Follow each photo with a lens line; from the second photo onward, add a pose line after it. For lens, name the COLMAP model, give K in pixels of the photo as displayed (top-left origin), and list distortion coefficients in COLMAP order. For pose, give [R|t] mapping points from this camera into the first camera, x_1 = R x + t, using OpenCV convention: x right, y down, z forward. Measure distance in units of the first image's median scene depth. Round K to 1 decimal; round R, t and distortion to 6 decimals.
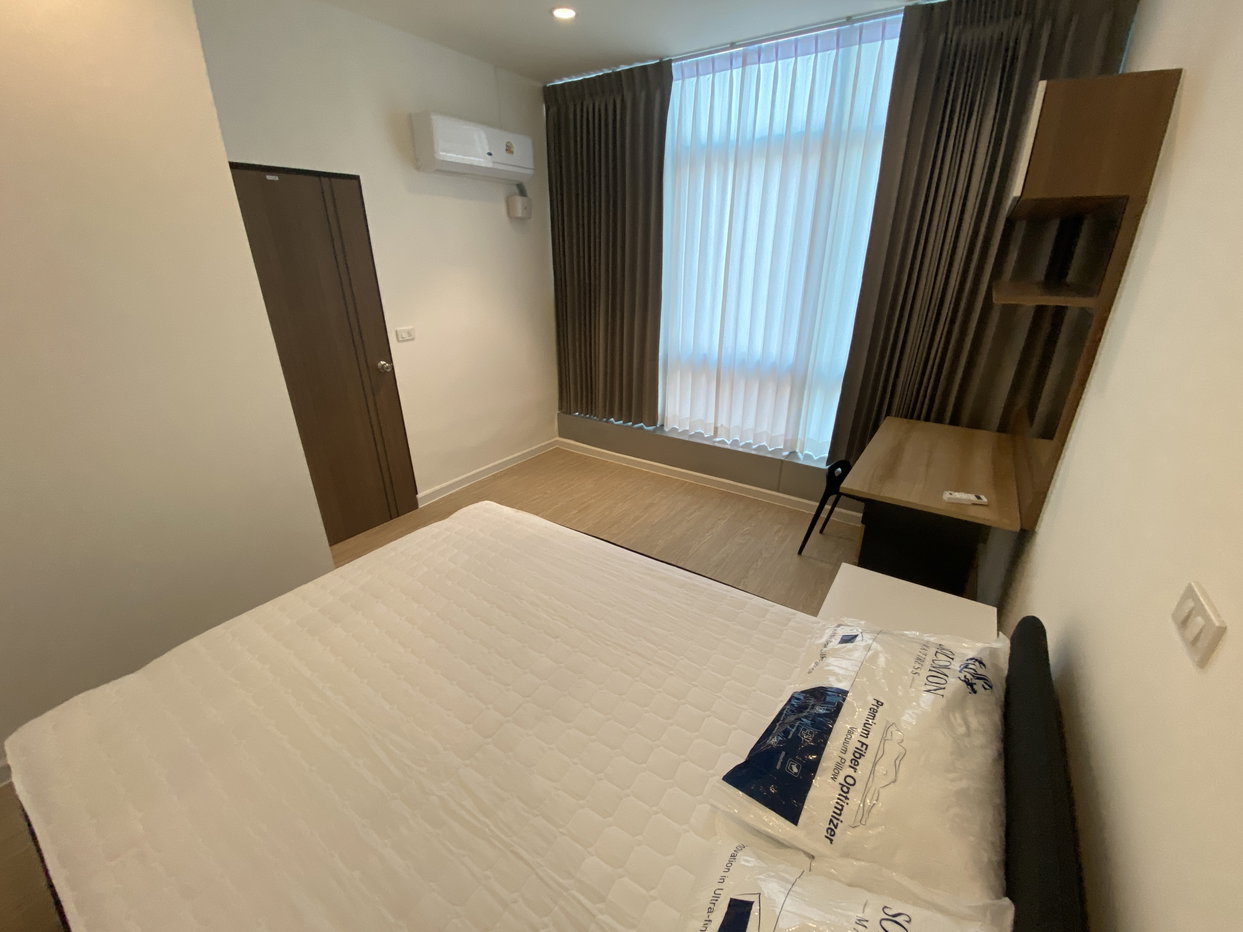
lens RADIAL K [[499.7, 0, 617.7], [0, 499.7, 474.0], [0, 0, 1]] dist [0.027280, -0.028812]
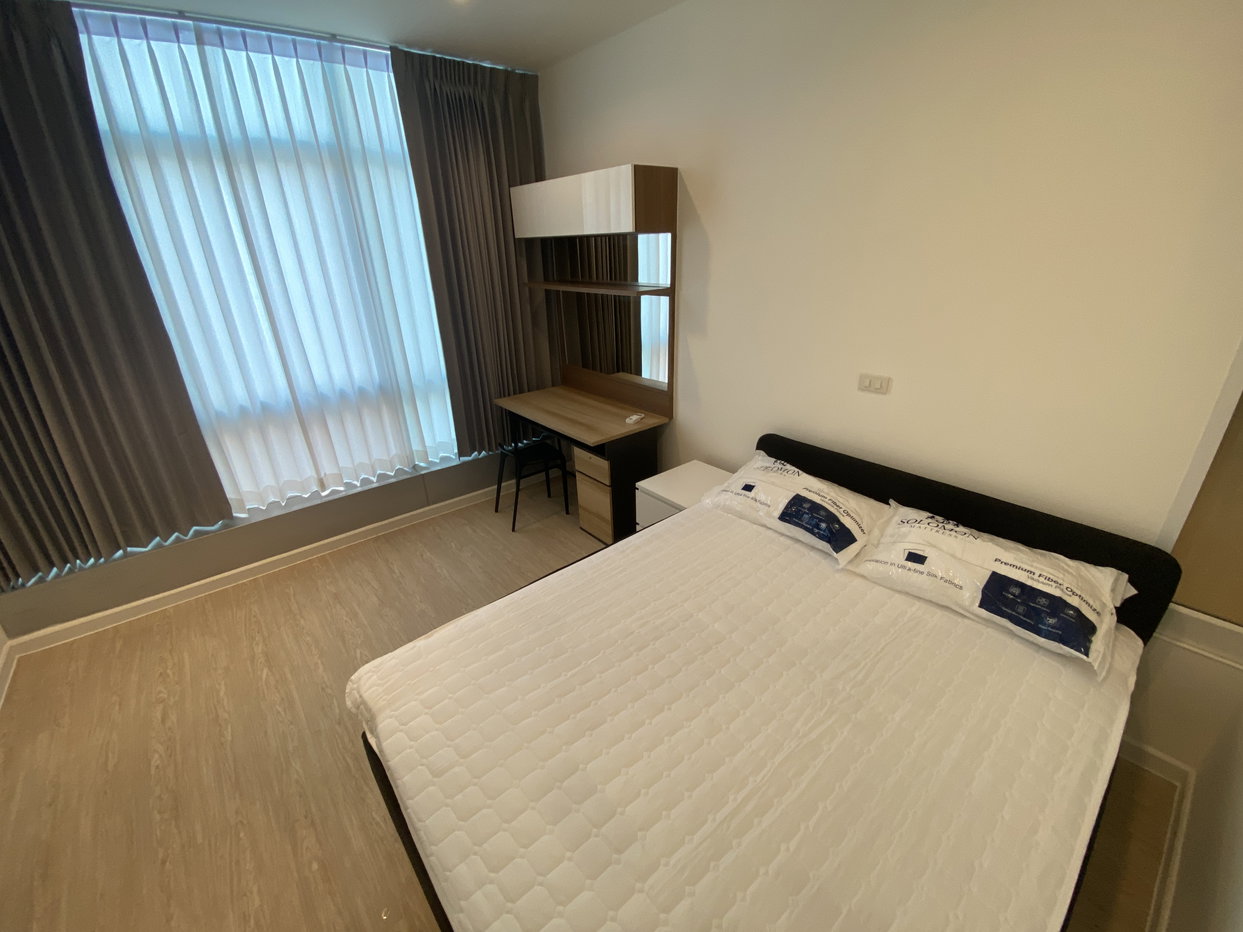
lens RADIAL K [[508.6, 0, 629.7], [0, 508.6, 467.0], [0, 0, 1]] dist [0.021901, -0.020151]
pose [[0.258782, -0.389350, 0.883990, -0.434243], [0.405414, 0.874436, 0.266460, -0.137882], [-0.876739, 0.289427, 0.384136, 0.242545]]
